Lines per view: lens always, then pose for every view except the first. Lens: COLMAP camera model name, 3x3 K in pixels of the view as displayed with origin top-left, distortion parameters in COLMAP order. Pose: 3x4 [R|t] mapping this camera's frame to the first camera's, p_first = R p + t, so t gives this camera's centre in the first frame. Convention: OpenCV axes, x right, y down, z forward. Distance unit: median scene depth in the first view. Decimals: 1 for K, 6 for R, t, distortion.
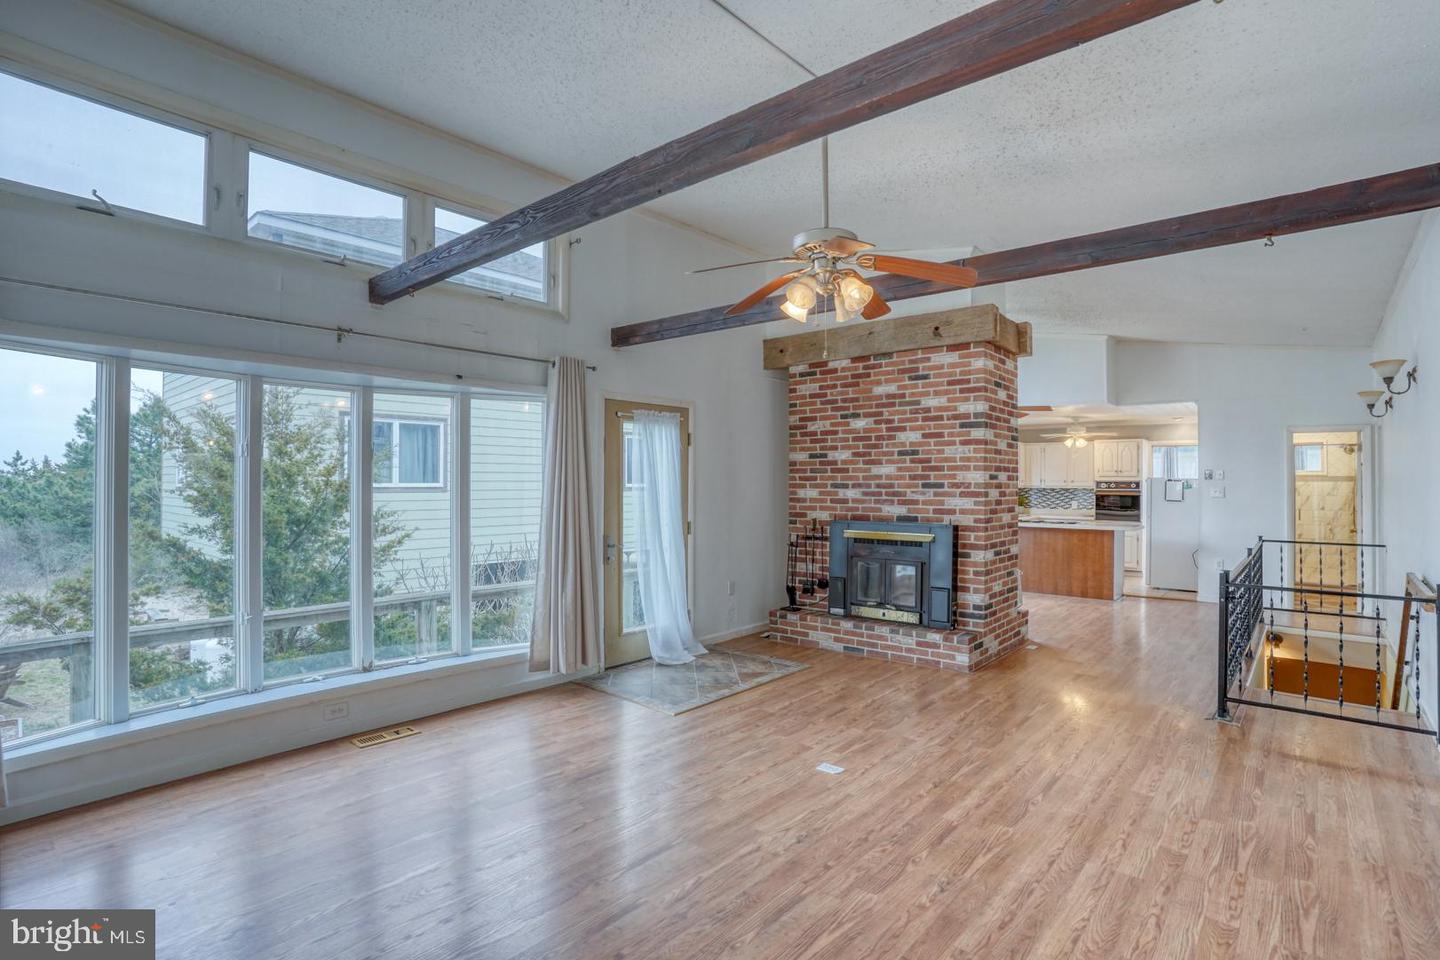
lens RADIAL K [[706.3, 0, 719.6], [0, 706.3, 475.7], [0, 0, 1]] dist [-0.074025, 0.037320]
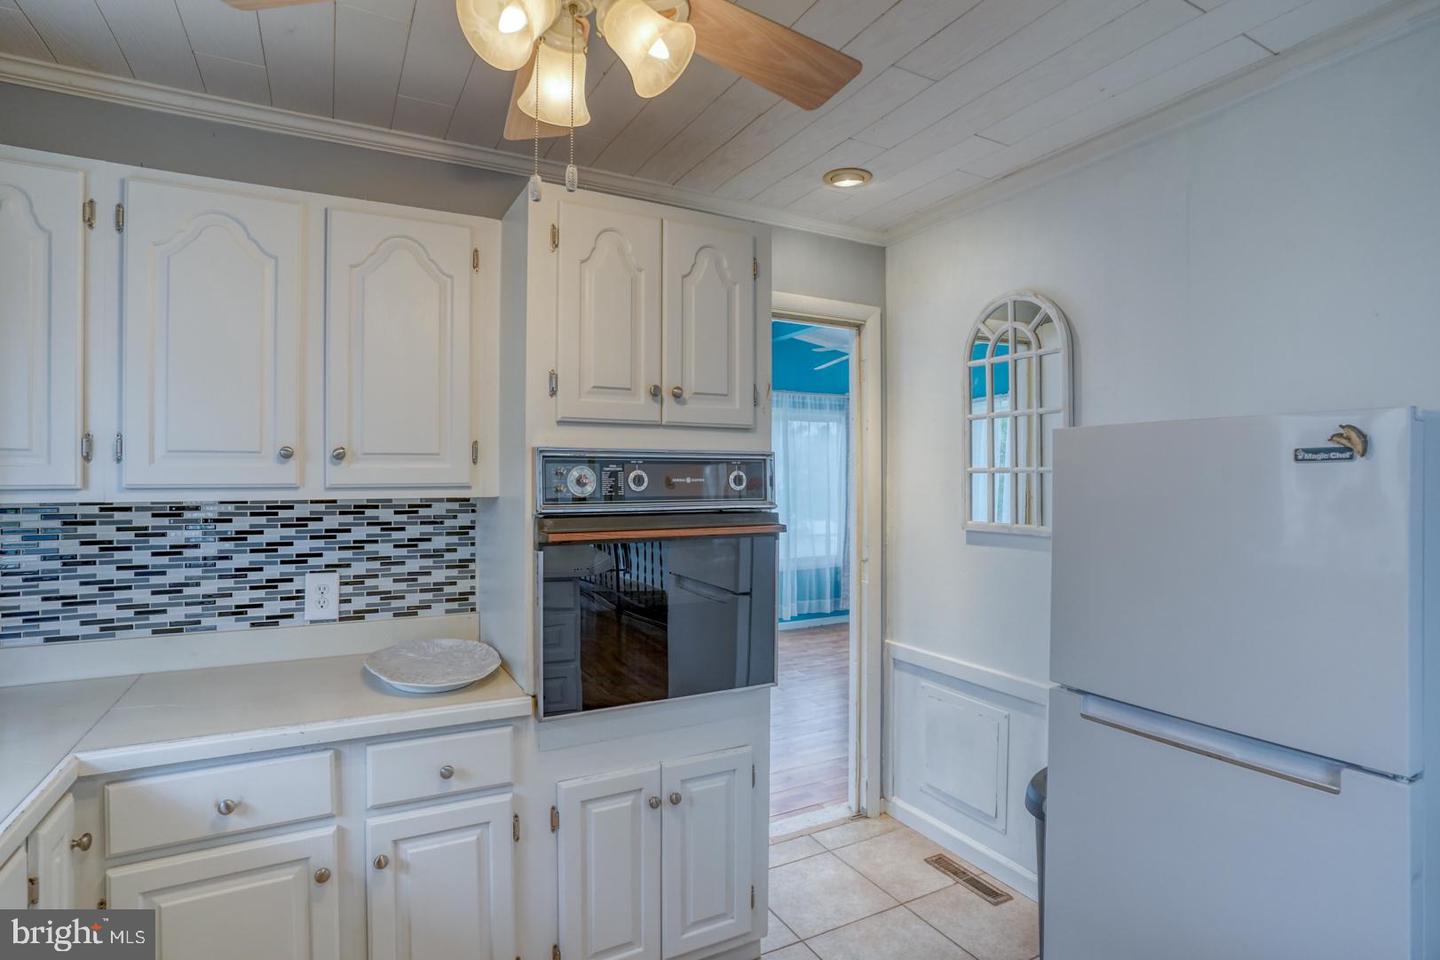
lens RADIAL K [[739.2, 0, 707.1], [0, 739.2, 474.0], [0, 0, 1]] dist [-0.085374, 0.039240]
pose [[0.375528, -0.002936, 0.926806, 0.784056], [-0.008495, 0.999942, 0.006609, 0.021300], [-0.926772, -0.010355, 0.375482, 1.727942]]
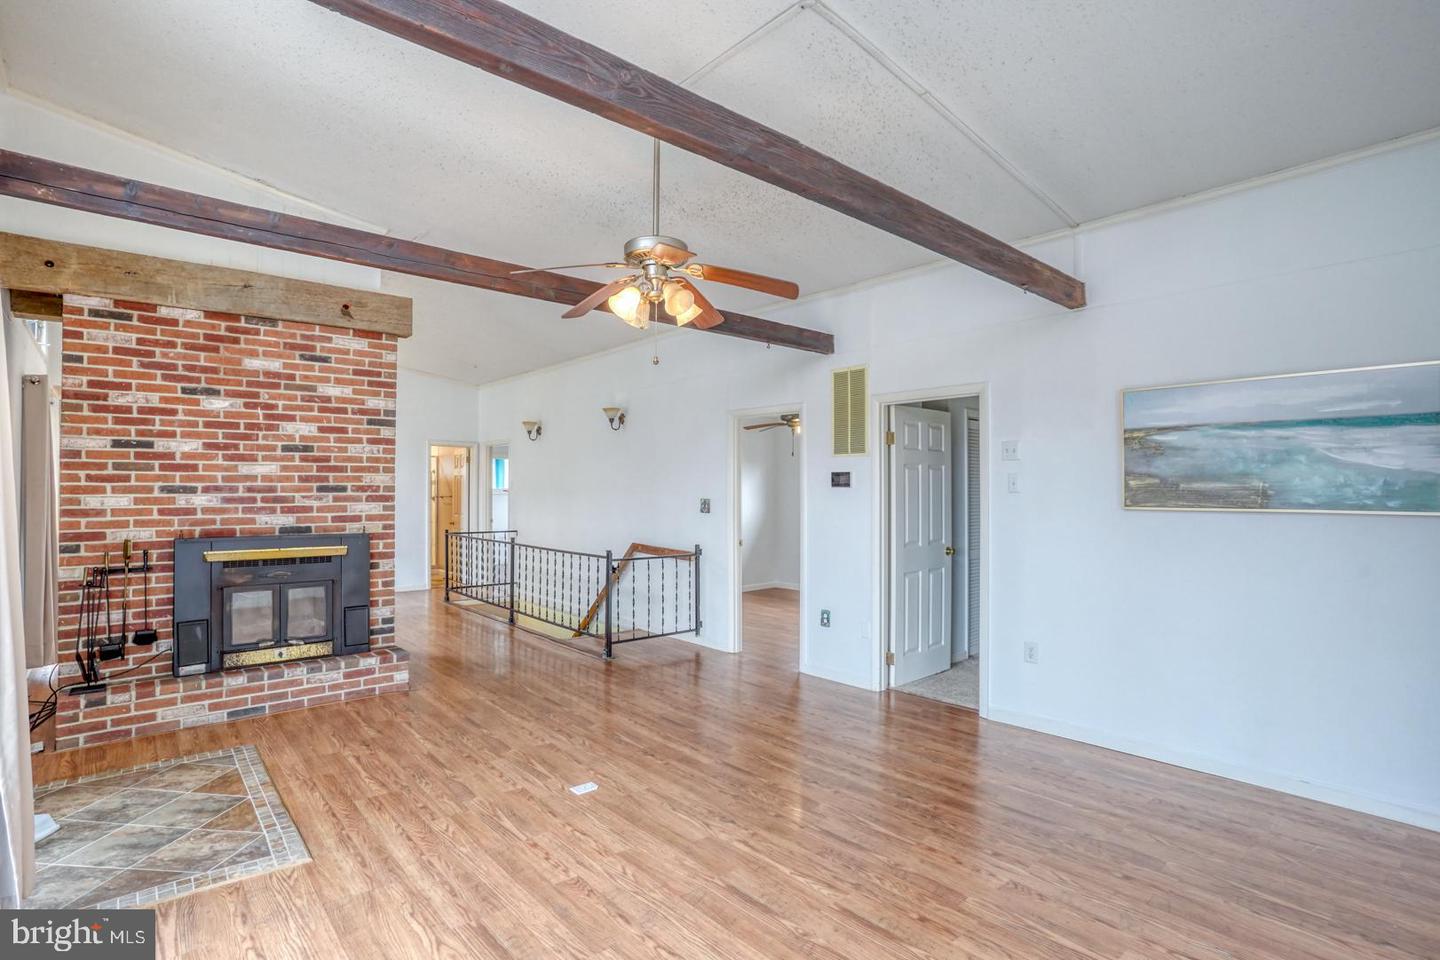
lens RADIAL K [[717.0, 0, 701.1], [0, 717.0, 479.1], [0, 0, 1]] dist [-0.079015, 0.041953]
pose [[0.152547, 0.010313, 0.988242, -0.473989], [-0.012095, 0.999890, -0.008568, 0.004022], [-0.988222, -0.010646, 0.152655, 0.431427]]
